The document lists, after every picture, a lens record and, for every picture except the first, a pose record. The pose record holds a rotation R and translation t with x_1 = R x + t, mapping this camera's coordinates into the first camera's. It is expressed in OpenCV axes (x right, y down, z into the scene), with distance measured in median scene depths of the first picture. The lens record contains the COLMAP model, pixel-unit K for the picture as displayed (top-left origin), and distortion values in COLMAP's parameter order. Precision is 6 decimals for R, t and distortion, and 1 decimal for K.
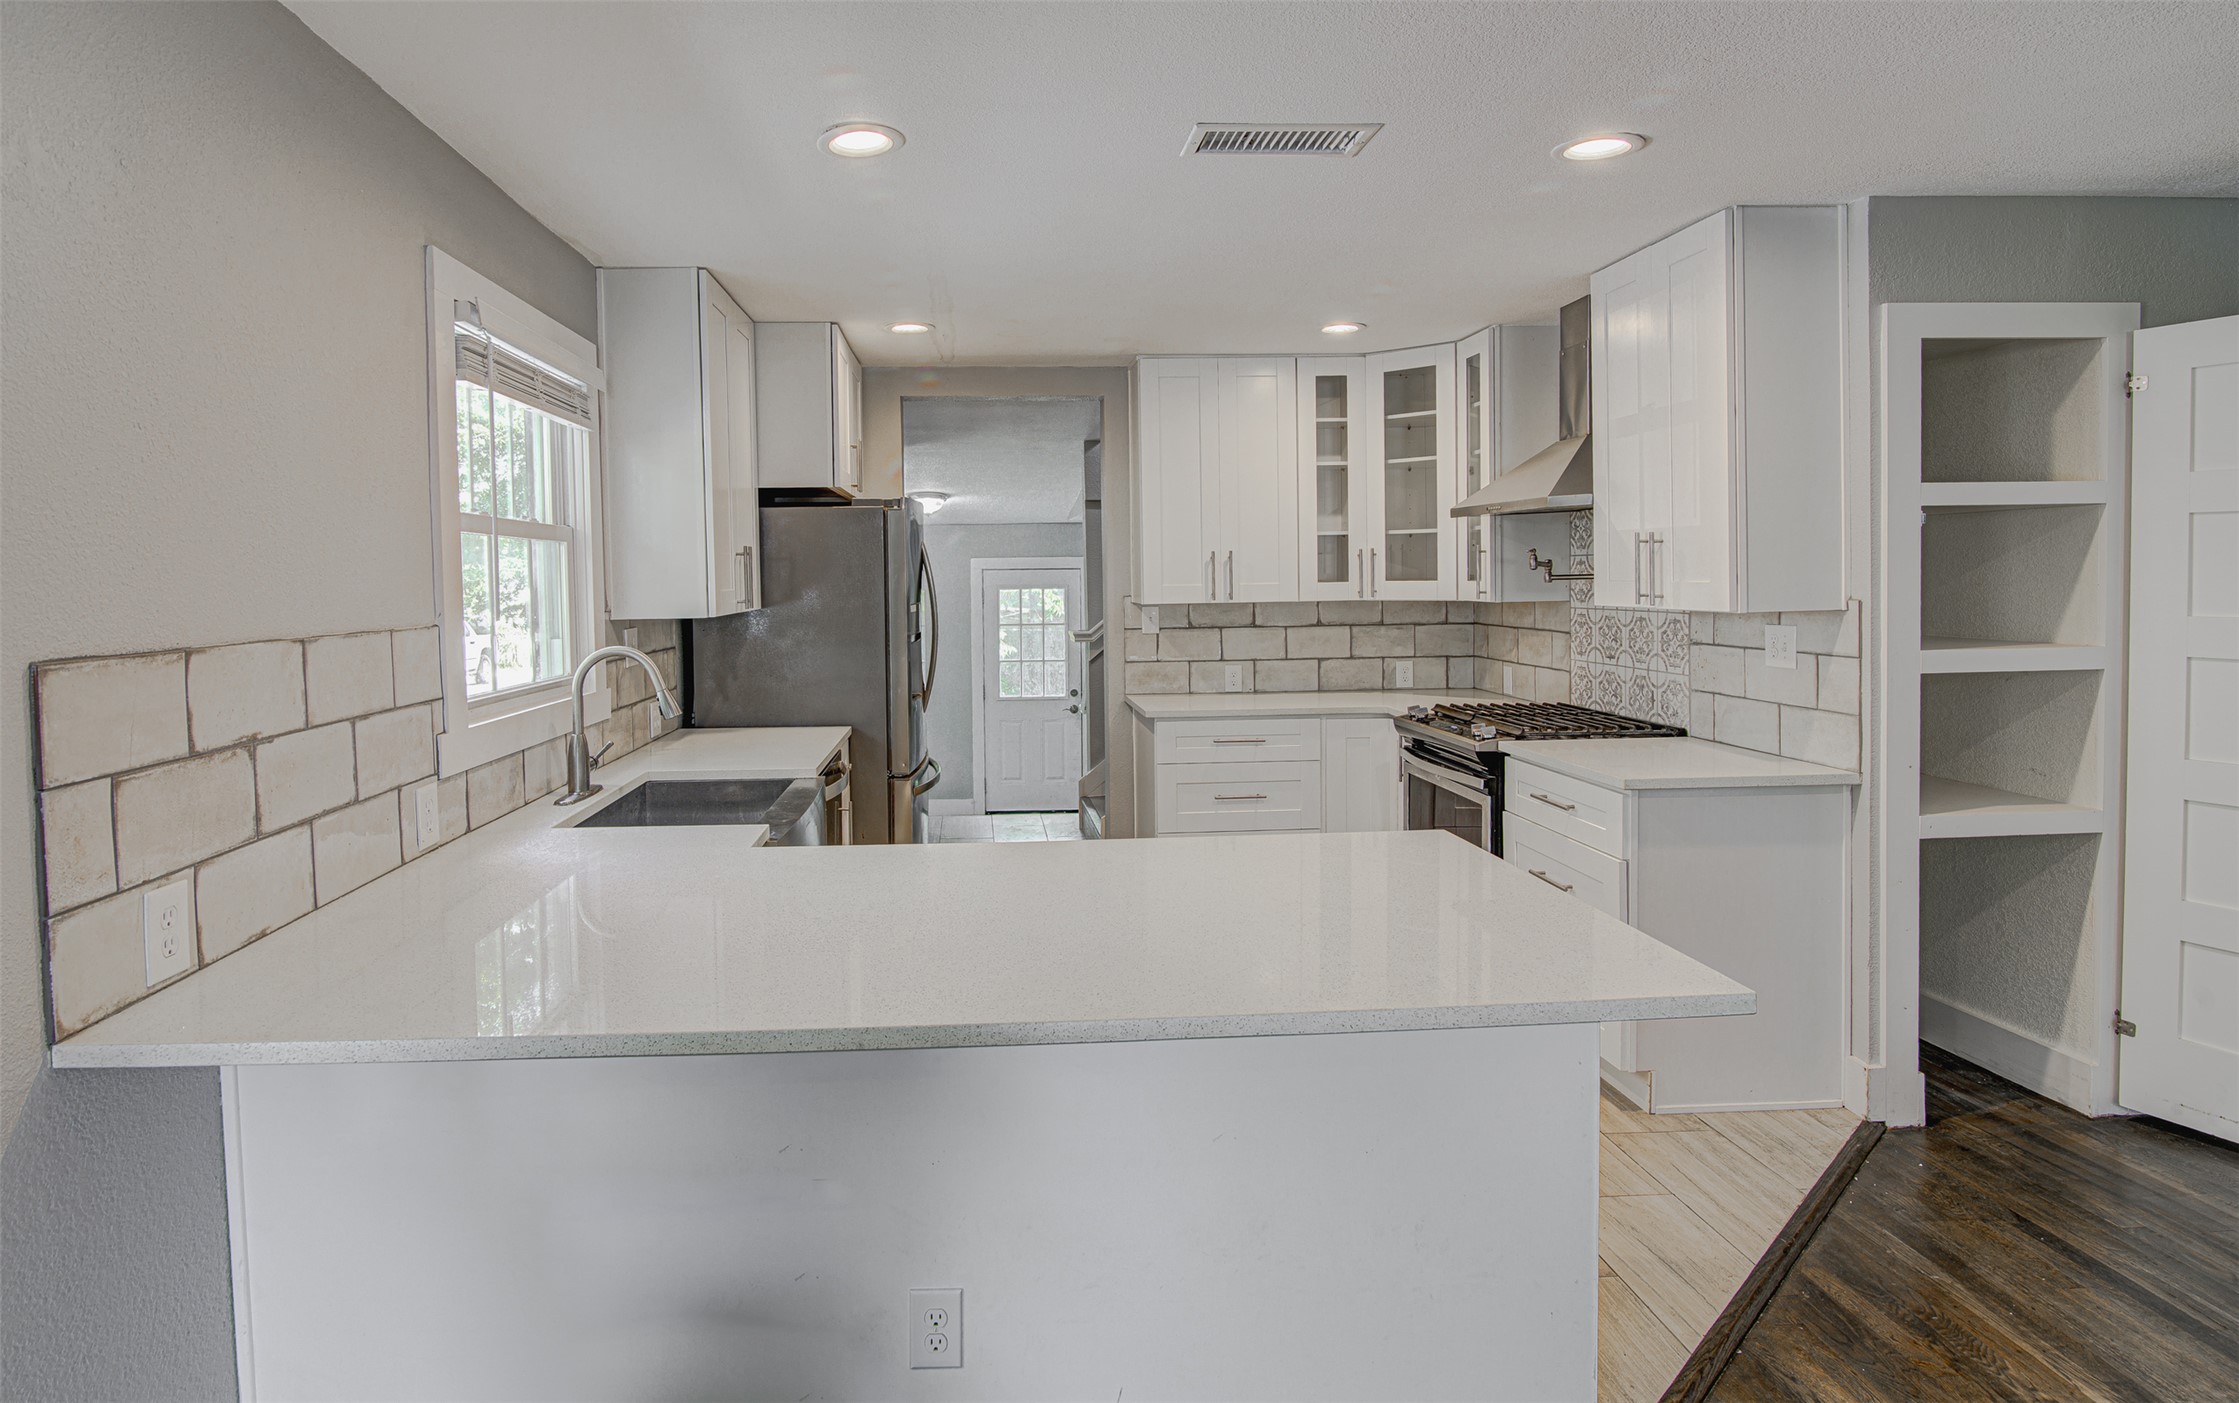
lens RADIAL K [[1146.3, 0, 1005.3], [0, 1146.3, 612.2], [0, 0, 1]] dist [-0.017741, 0.000189]
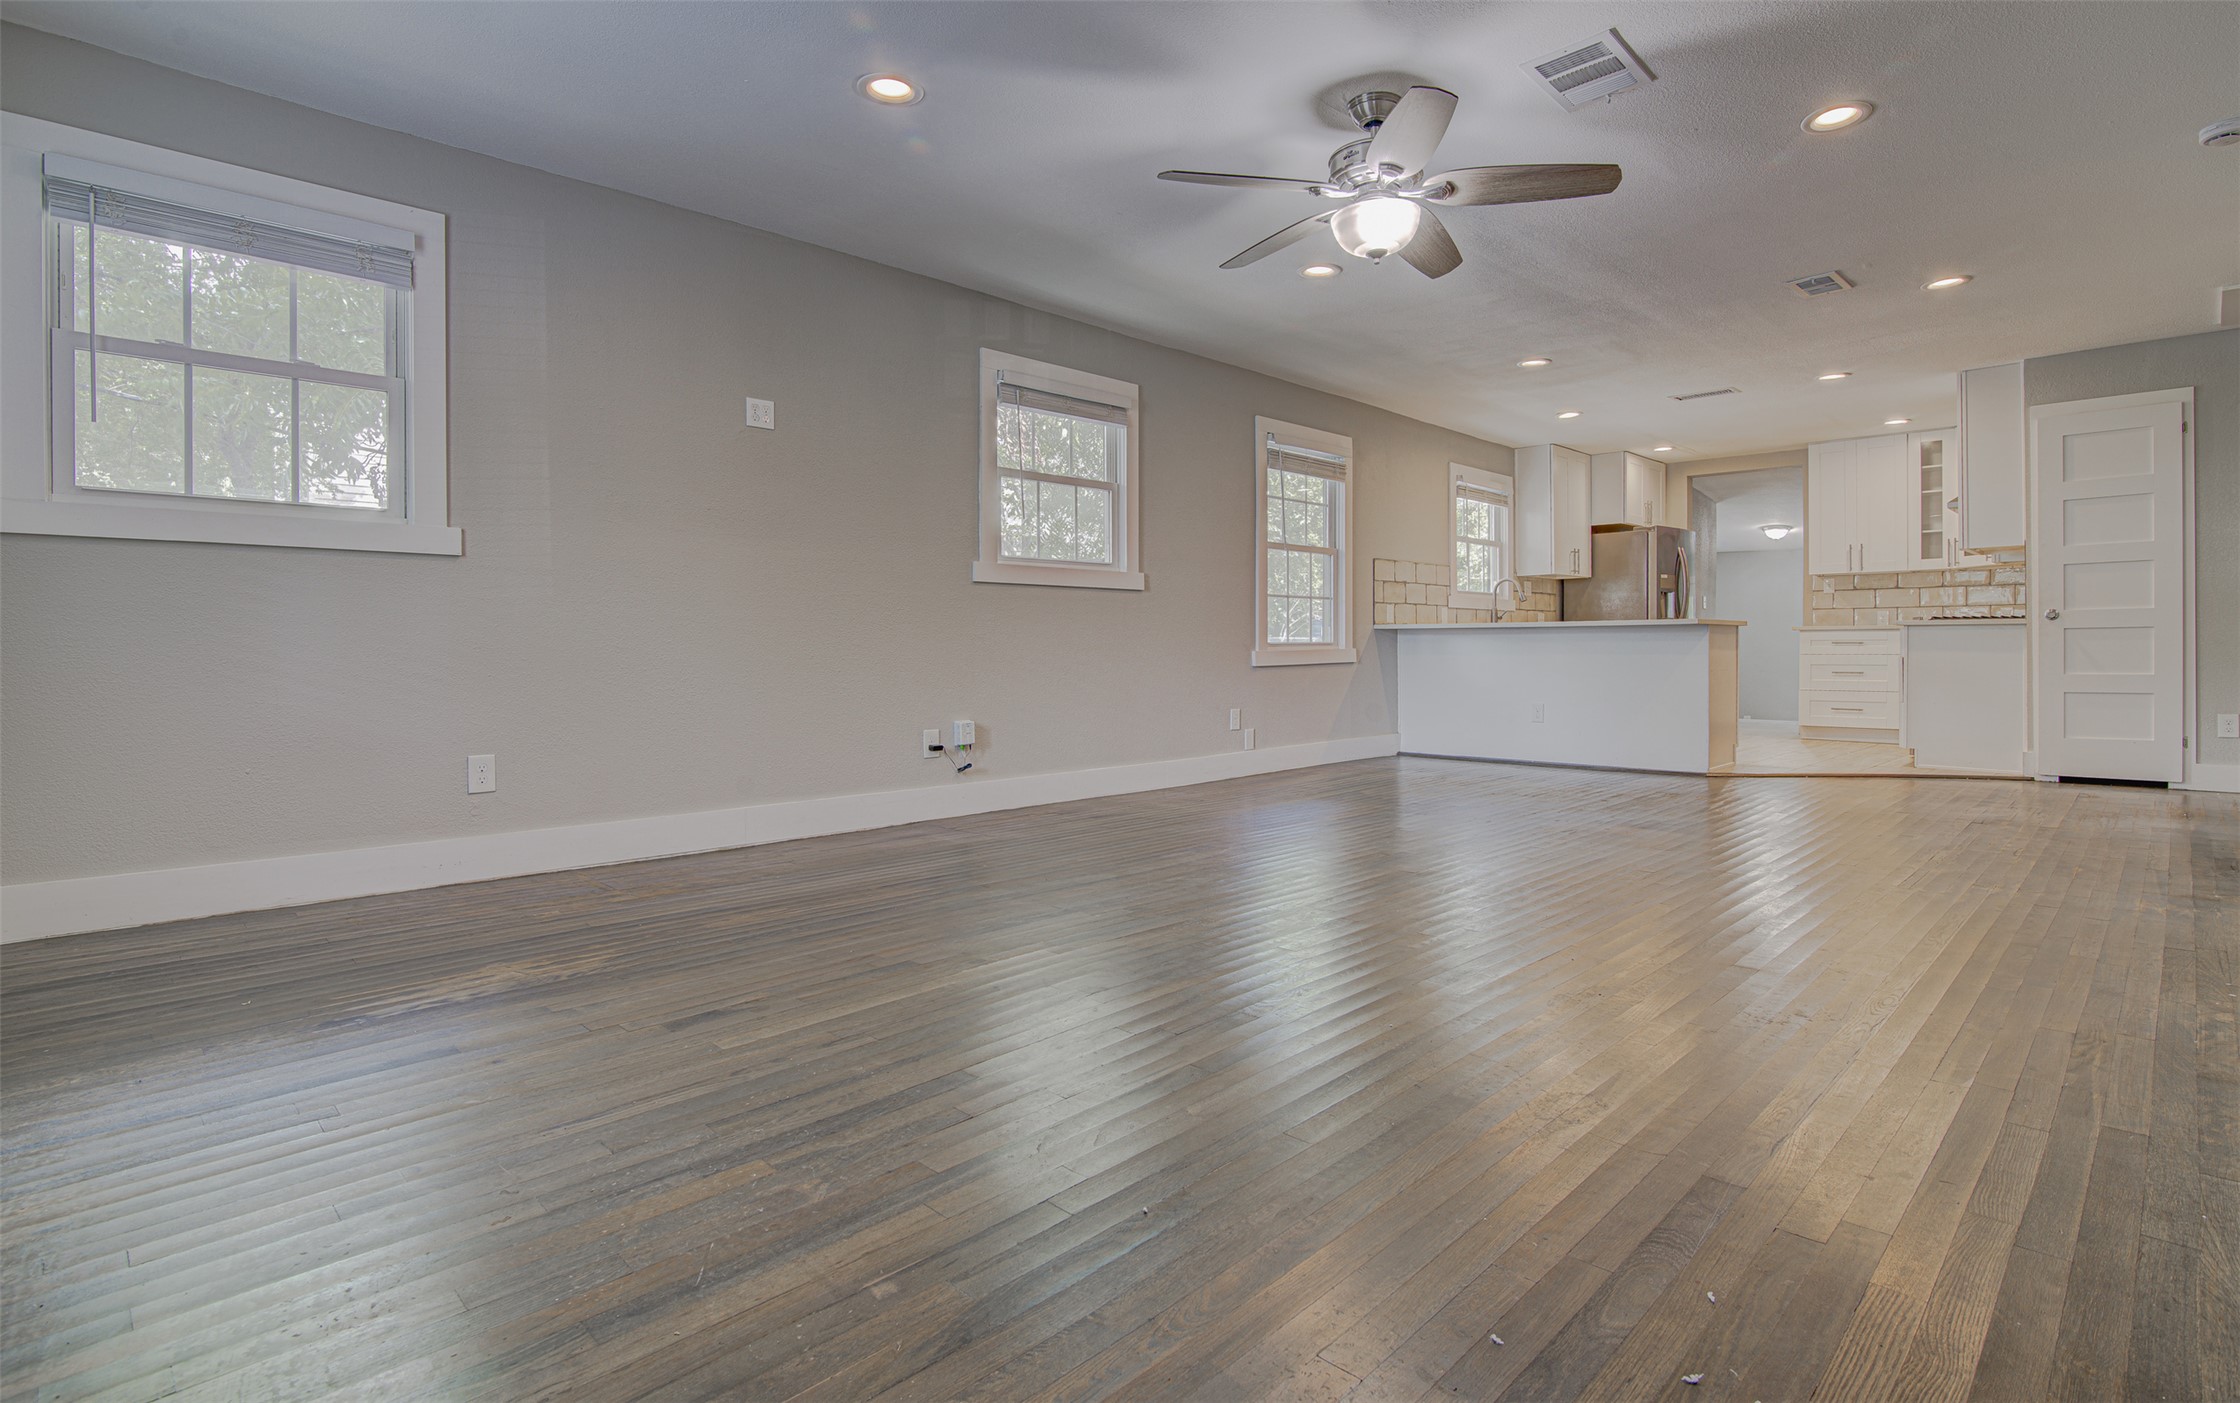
lens RADIAL K [[1092.8, 0, 1171.5], [0, 1092.8, 661.7], [0, 0, 1]] dist [-0.001121, -0.000088]
pose [[0.706666, 0.020941, -0.707238, 0.901389], [-0.028313, 0.999598, 0.001308, 0.225216], [0.706981, 0.019100, 0.706975, -1.394765]]
